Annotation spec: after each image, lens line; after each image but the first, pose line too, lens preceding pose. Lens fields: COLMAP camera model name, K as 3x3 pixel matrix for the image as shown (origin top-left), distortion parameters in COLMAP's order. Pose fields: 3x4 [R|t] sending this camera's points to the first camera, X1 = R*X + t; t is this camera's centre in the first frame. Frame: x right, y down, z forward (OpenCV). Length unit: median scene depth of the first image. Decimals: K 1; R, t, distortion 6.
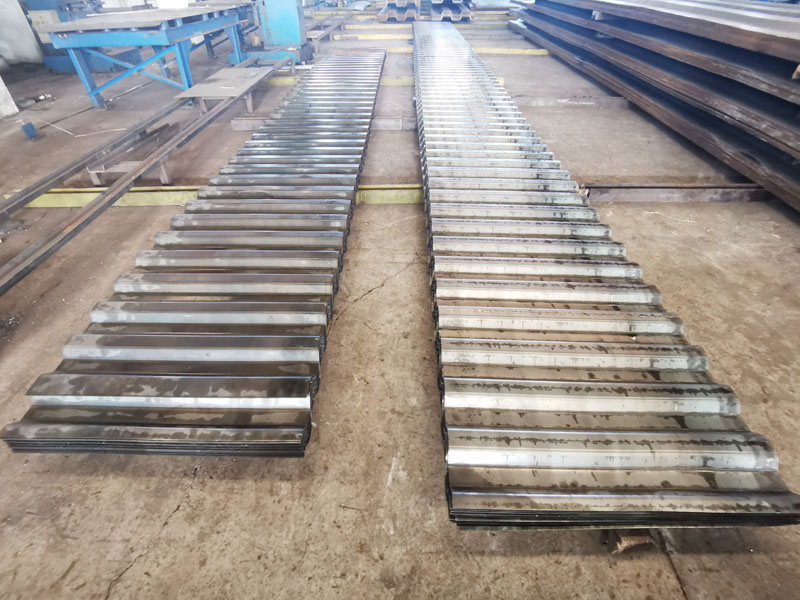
lens RADIAL K [[410.1, 0, 400.7], [0, 410.1, 309.3], [0, 0, 1]] dist [-0.064369, 0.018832]
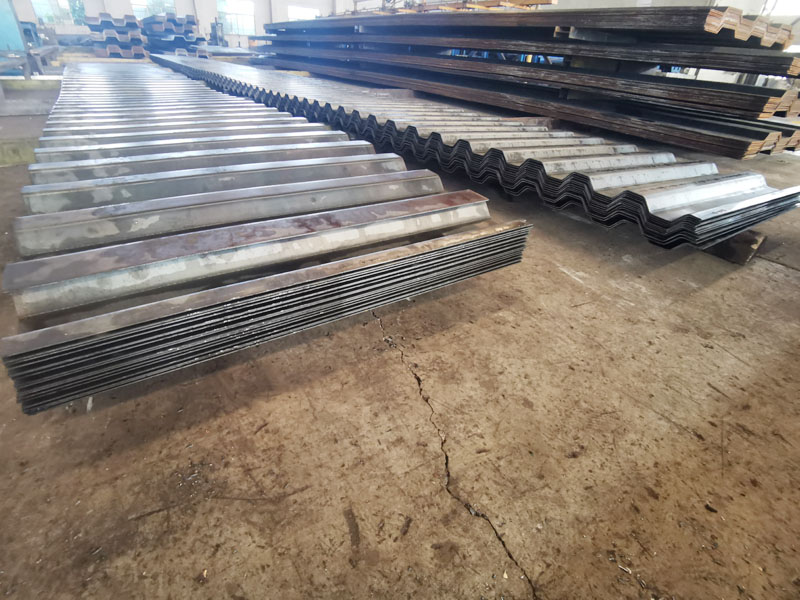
lens RADIAL K [[410.1, 0, 400.7], [0, 410.1, 309.3], [0, 0, 1]] dist [-0.064369, 0.018832]
pose [[0.818239, -0.261003, 0.512214, -0.899210], [0.322633, 0.945935, -0.033382, 0.421435], [-0.475808, 0.192572, 0.858209, 0.470127]]
